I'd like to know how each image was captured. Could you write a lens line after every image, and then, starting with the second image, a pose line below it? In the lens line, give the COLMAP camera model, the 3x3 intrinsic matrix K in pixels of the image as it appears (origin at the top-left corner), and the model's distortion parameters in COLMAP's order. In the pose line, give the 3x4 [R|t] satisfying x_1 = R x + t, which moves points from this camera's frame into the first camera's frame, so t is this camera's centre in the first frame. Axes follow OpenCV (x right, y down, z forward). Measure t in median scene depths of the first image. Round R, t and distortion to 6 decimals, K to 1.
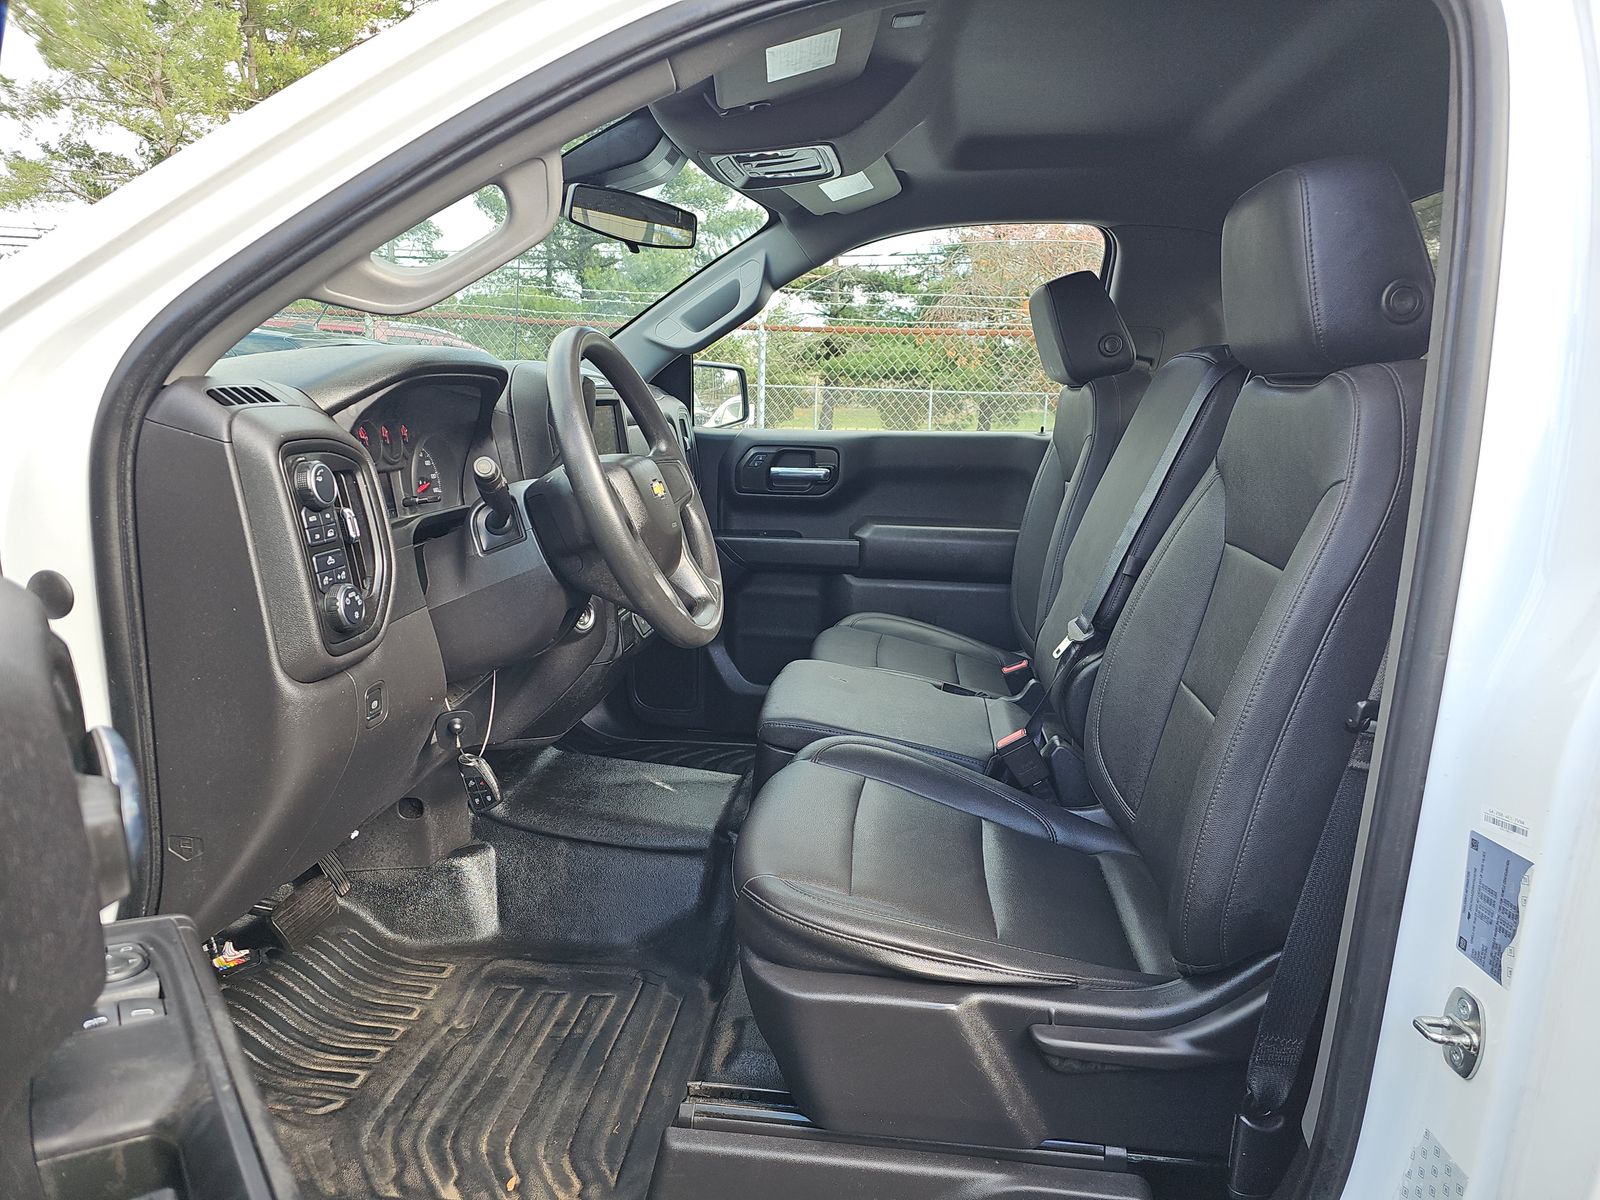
lens RADIAL K [[1062.0, 0, 808.6], [0, 1062.0, 607.1], [0, 0, 1]] dist [-0.000607, -0.004188]
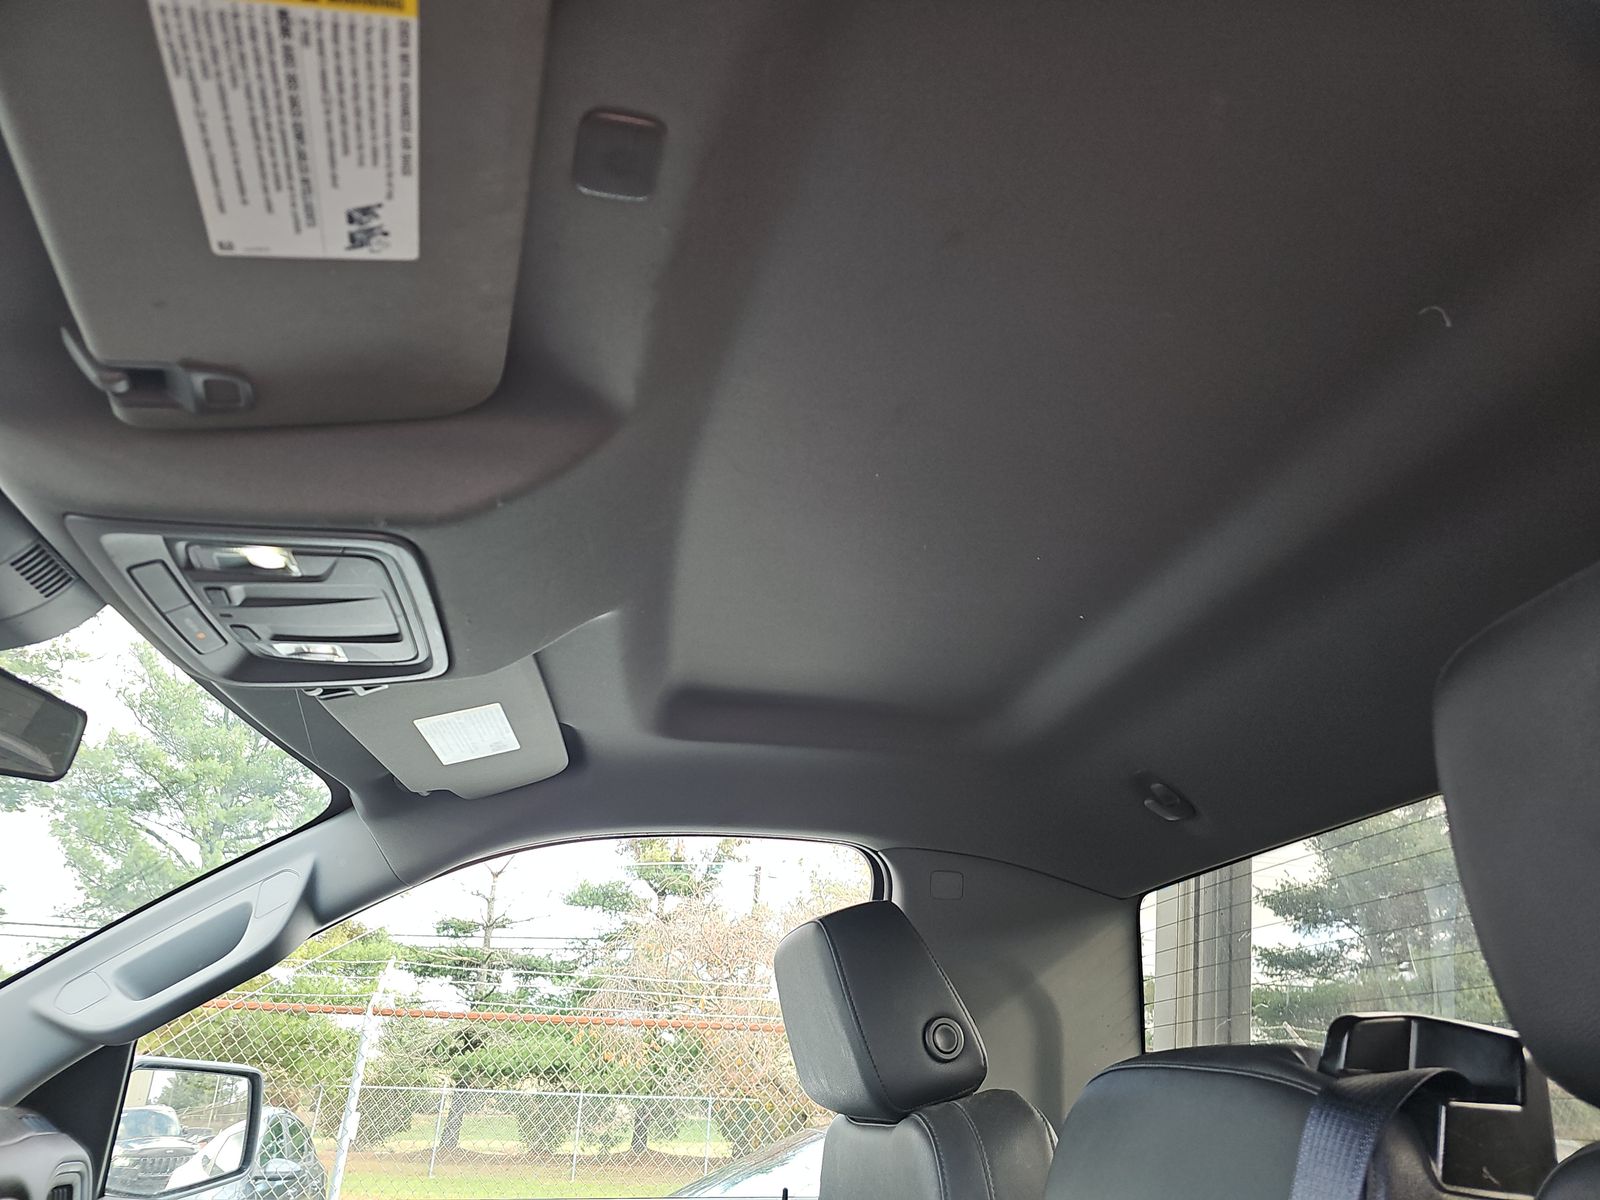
lens RADIAL K [[1062.0, 0, 808.6], [0, 1062.0, 607.1], [0, 0, 1]] dist [-0.000607, -0.004188]
pose [[0.953674, 0.127606, 0.272438, 0.037553], [0.057120, 0.812310, -0.580422, -0.093412], [-0.295370, 0.569095, 0.767390, 0.389233]]
